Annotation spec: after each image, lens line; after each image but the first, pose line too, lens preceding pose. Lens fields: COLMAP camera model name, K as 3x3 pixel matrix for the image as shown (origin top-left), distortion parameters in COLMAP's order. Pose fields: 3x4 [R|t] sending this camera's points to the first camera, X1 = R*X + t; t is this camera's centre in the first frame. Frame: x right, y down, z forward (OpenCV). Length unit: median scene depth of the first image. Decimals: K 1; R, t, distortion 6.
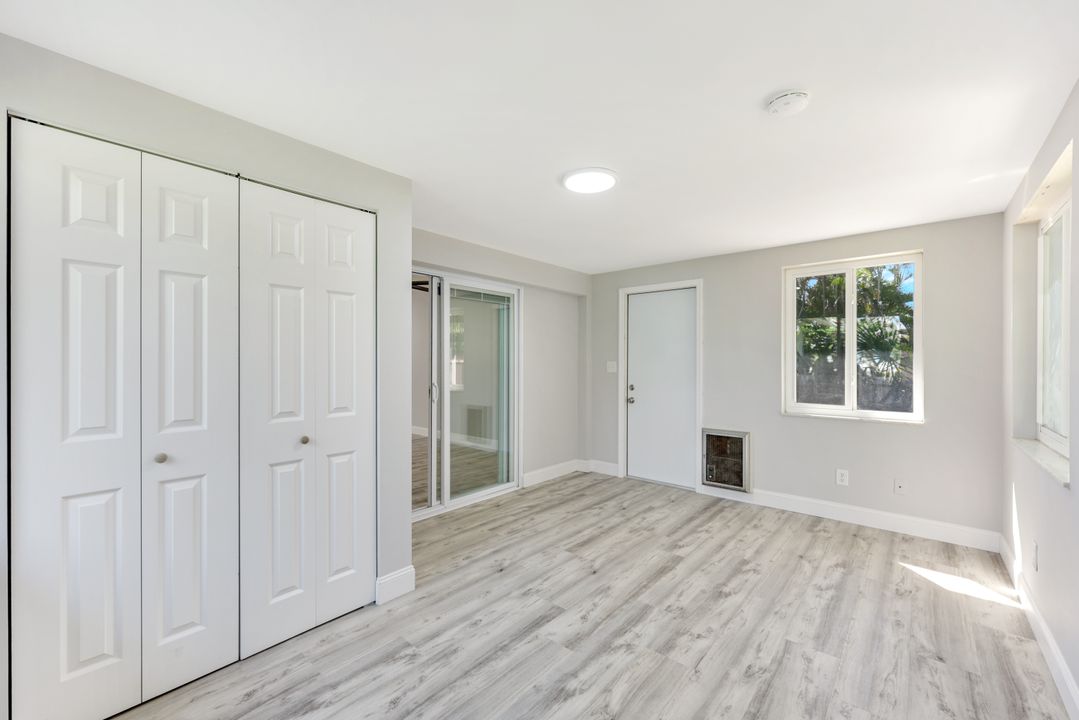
lens RADIAL K [[435.1, 0, 534.6], [0, 435.1, 361.0], [0, 0, 1]] dist [0.000330, 0.000124]
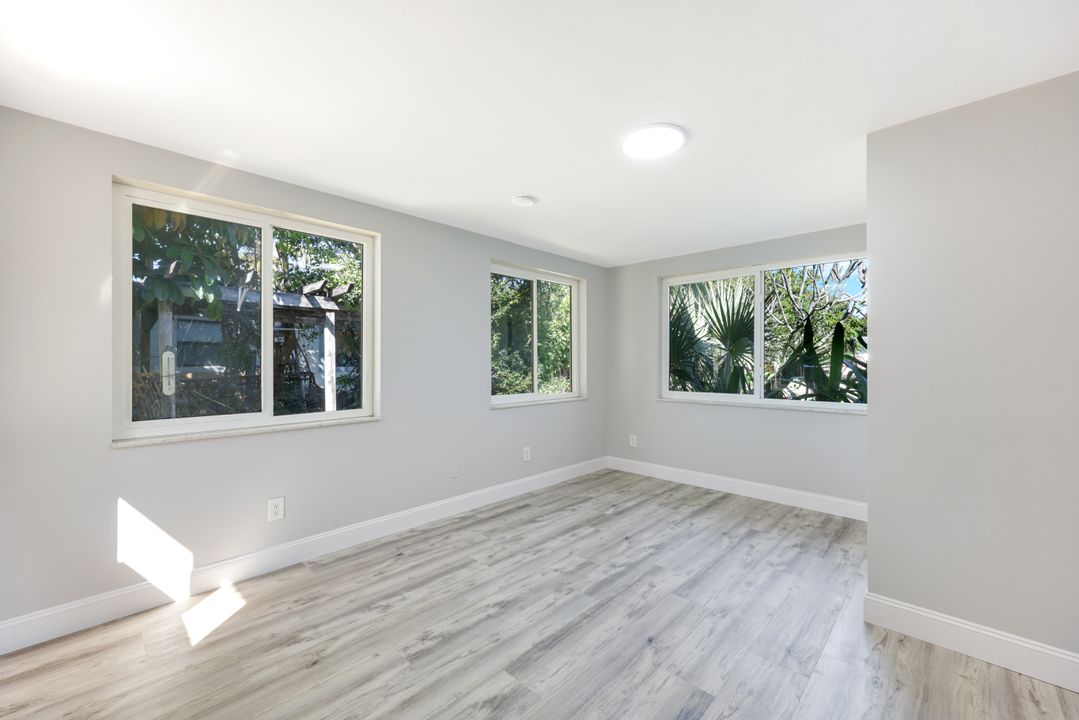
lens RADIAL K [[430.5, 0, 535.8], [0, 430.5, 360.9], [0, 0, 1]] dist [0.000155, 0.000032]
pose [[-0.999340, -0.001805, 0.036292, 0.349664], [-0.001915, 0.999994, -0.002997, 0.032622], [-0.036286, -0.003065, -0.999337, 1.991920]]
